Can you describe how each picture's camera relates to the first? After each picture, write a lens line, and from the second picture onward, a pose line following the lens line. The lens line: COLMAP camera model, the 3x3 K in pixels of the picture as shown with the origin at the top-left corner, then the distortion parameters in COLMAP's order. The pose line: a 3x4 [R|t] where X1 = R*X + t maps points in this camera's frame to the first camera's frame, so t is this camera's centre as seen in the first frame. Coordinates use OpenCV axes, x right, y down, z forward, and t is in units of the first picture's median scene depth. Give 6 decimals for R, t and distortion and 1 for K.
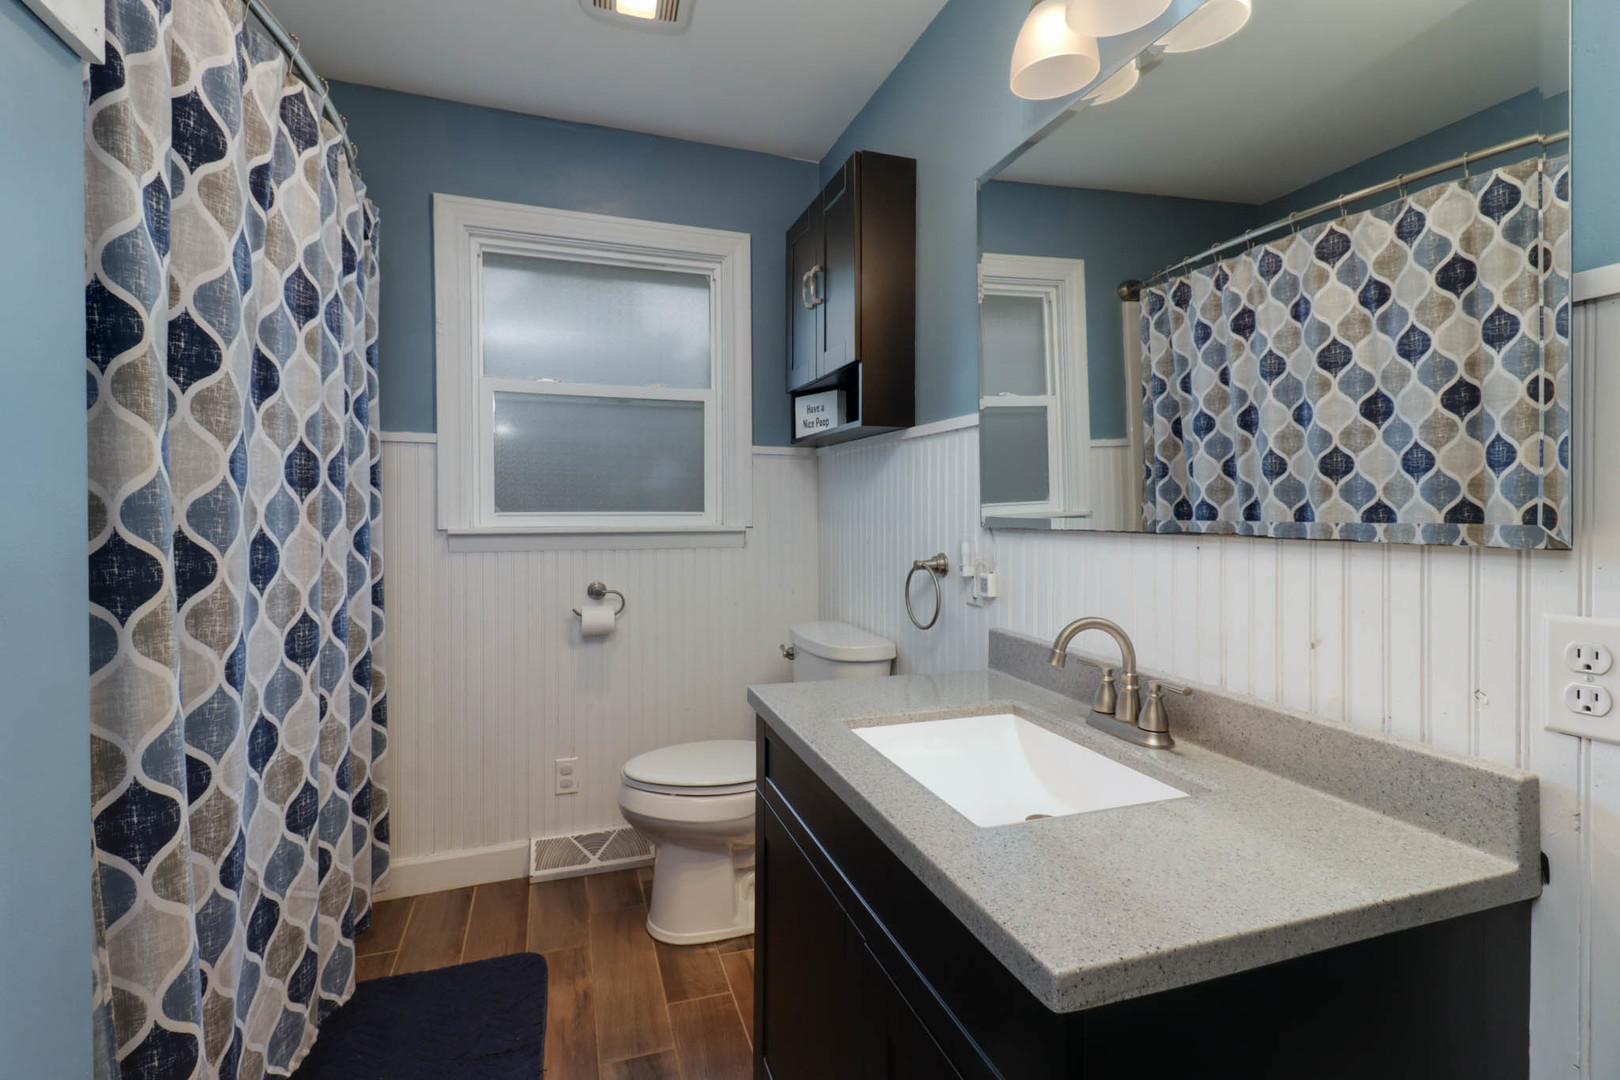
lens RADIAL K [[767.0, 0, 815.0], [0, 767.0, 529.8], [0, 0, 1]] dist [0.005974, -0.001260]
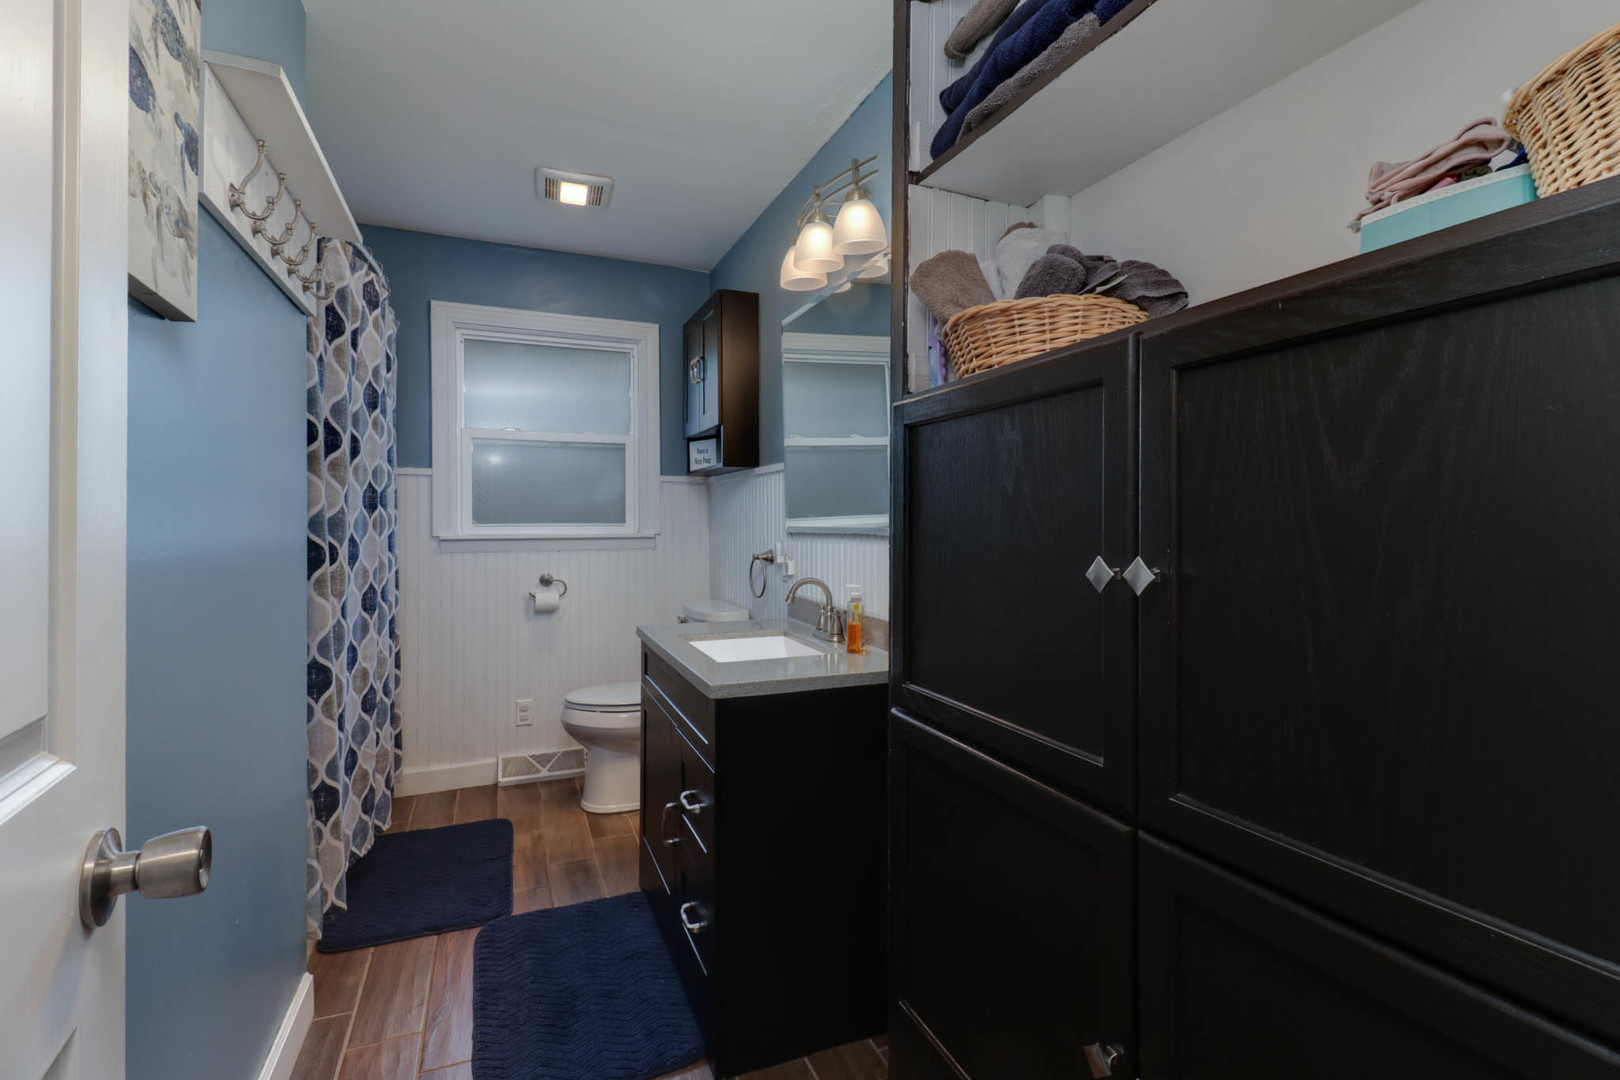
lens RADIAL K [[767.0, 0, 806.6], [0, 767.0, 529.2], [0, 0, 1]] dist [0.005974, -0.001260]
pose [[0.998728, -0.002690, 0.050360, 0.158417], [0.003461, 0.999878, -0.015231, 0.013347], [-0.050313, 0.015386, 0.998615, -0.562529]]
